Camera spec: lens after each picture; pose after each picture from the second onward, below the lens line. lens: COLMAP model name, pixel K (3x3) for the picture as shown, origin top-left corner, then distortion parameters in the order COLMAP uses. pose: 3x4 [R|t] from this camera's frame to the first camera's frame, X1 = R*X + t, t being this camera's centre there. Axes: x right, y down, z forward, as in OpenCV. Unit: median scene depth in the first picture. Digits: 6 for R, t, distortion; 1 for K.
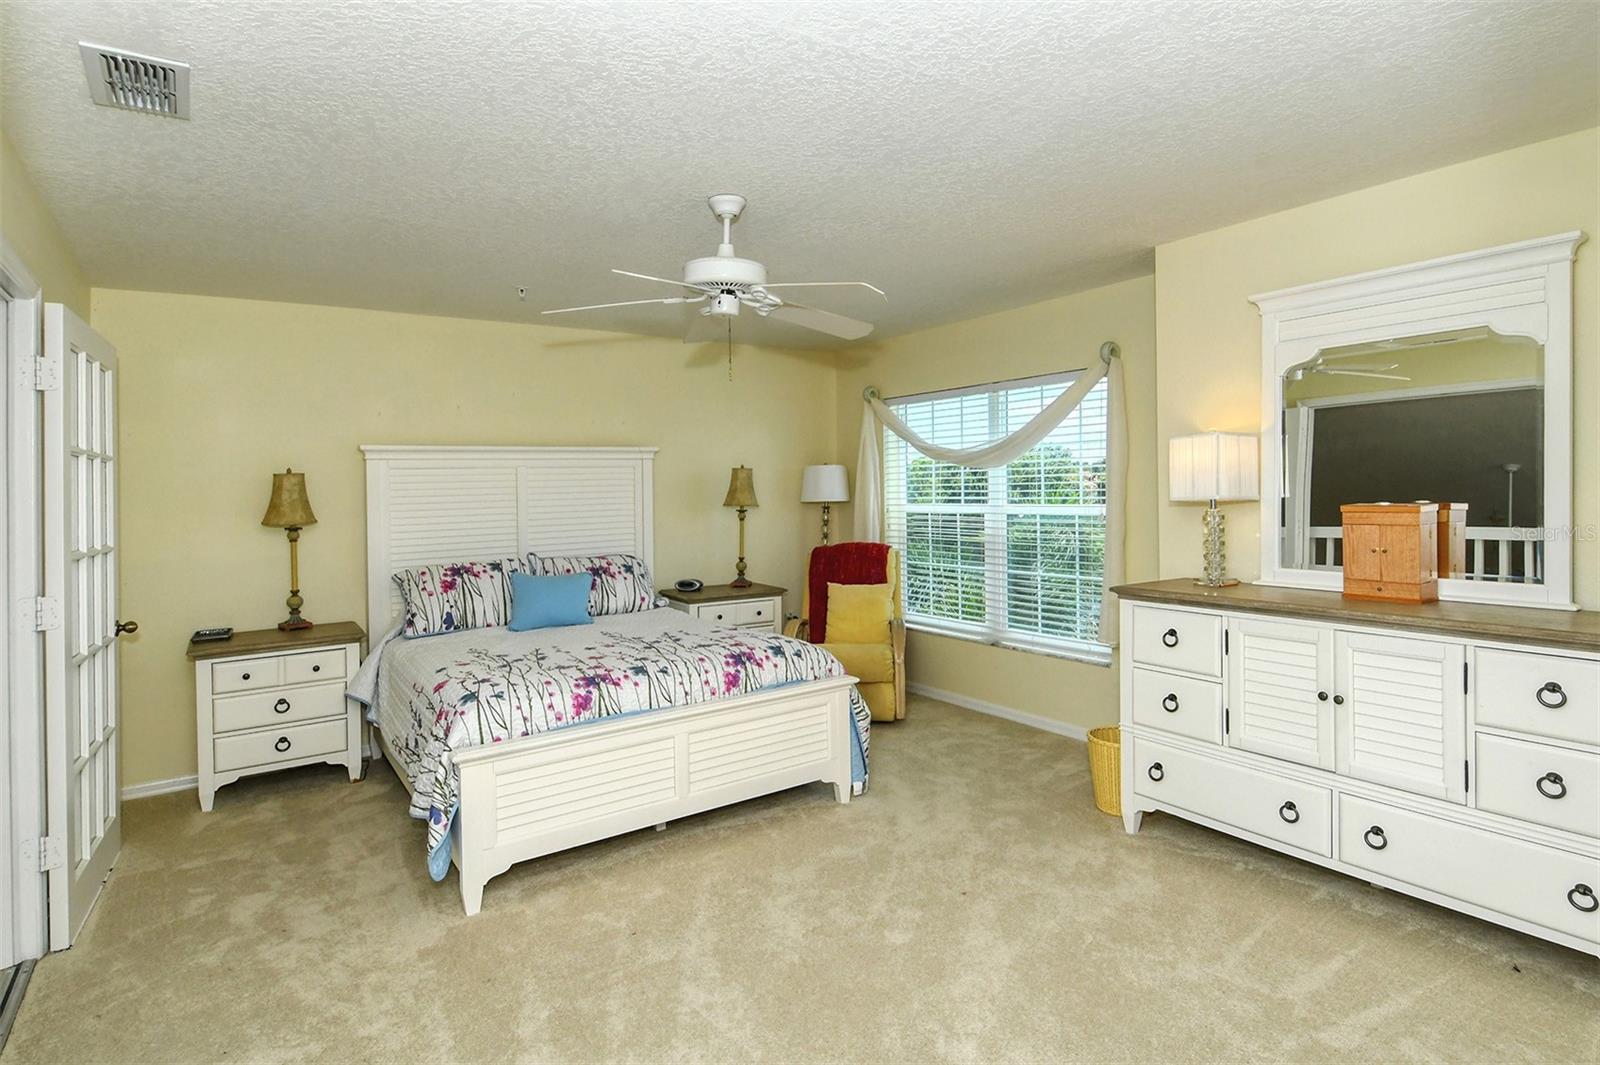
lens RADIAL K [[852.1, 0, 839.7], [0, 852.1, 492.5], [0, 0, 1]] dist [0.025316, -0.017532]
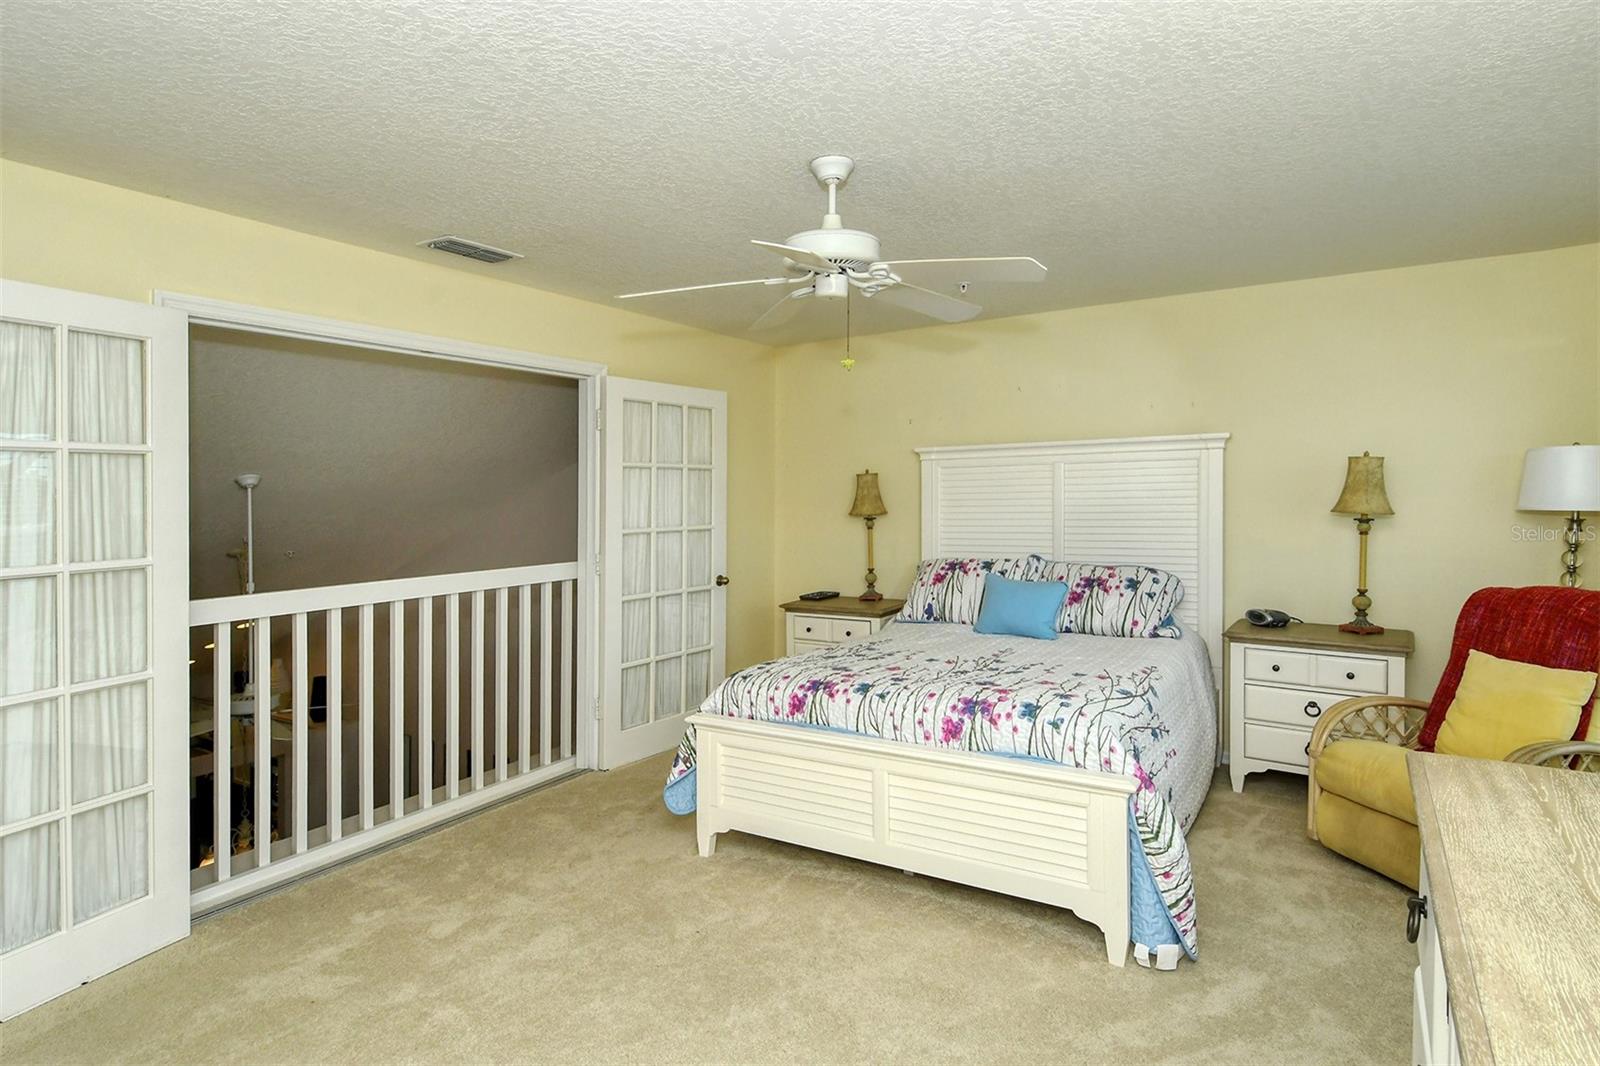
lens RADIAL K [[852.1, 0, 841.1], [0, 852.1, 506.0], [0, 0, 1]] dist [0.025316, -0.017532]
pose [[0.389156, 0.027661, -0.920756, 0.469310], [-0.002274, 0.999575, 0.029068, -0.011259], [0.921169, -0.009218, 0.389054, 0.488810]]
